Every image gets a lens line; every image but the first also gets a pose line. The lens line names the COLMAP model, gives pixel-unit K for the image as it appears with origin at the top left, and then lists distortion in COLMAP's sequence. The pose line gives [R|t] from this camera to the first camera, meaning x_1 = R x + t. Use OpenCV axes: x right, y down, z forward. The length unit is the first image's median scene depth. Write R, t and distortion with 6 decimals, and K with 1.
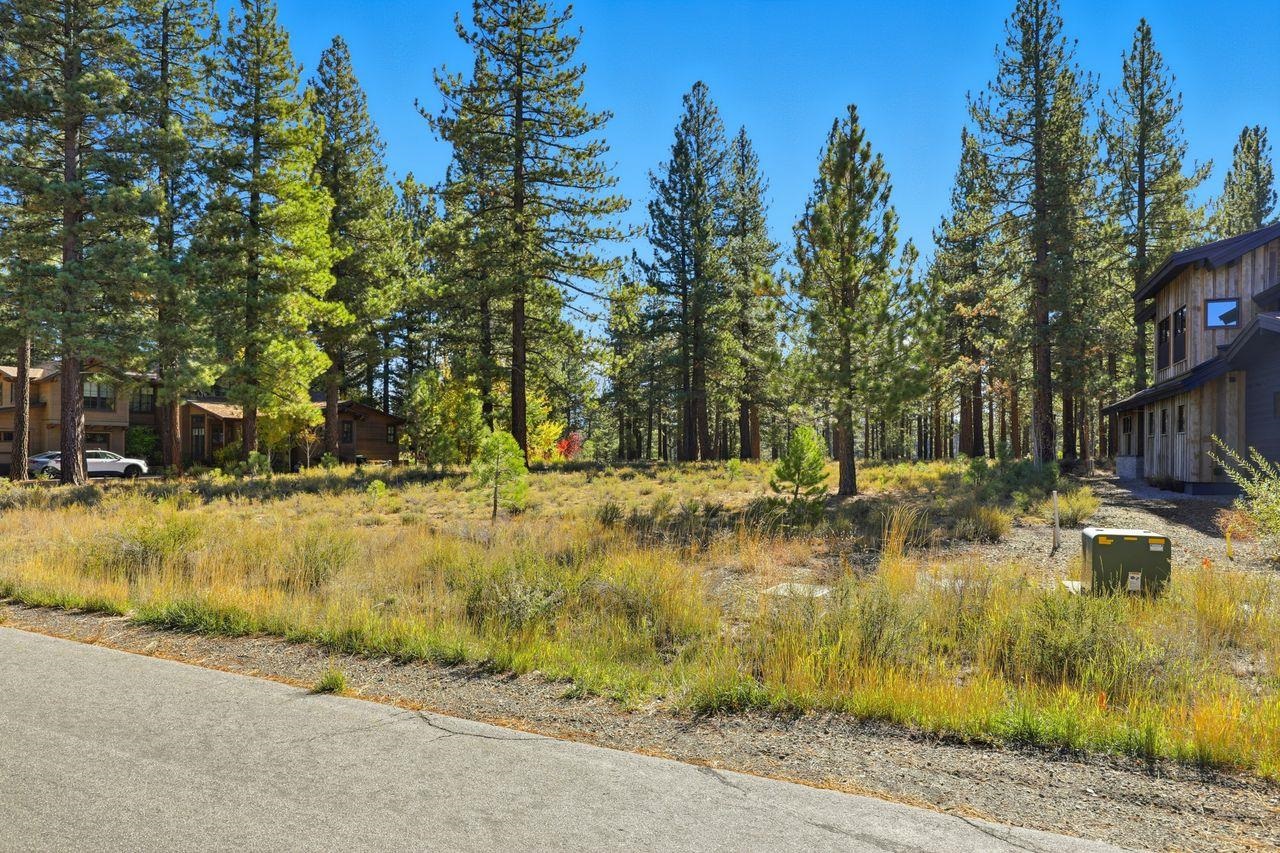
lens RADIAL K [[892.7, 0, 644.2], [0, 892.7, 461.5], [0, 0, 1]] dist [0.064823, 0.000969]
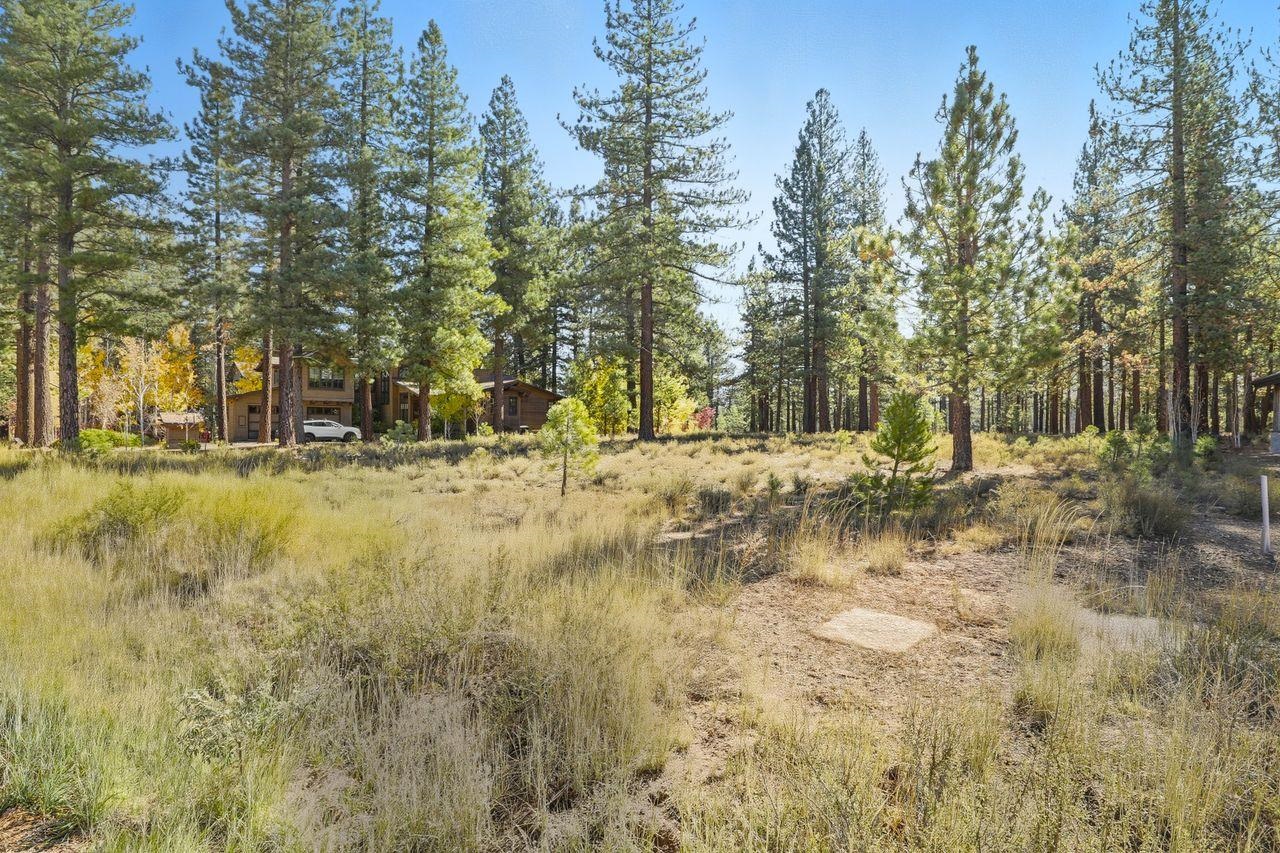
lens RADIAL K [[672.8, 0, 644.7], [0, 672.8, 440.4], [0, 0, 1]] dist [0.000820, 0.001280]
pose [[0.975750, 0.010586, -0.218634, 0.042504], [-0.008323, 0.999902, 0.011269, 0.001381], [0.218731, -0.009176, 0.975742, 0.181983]]
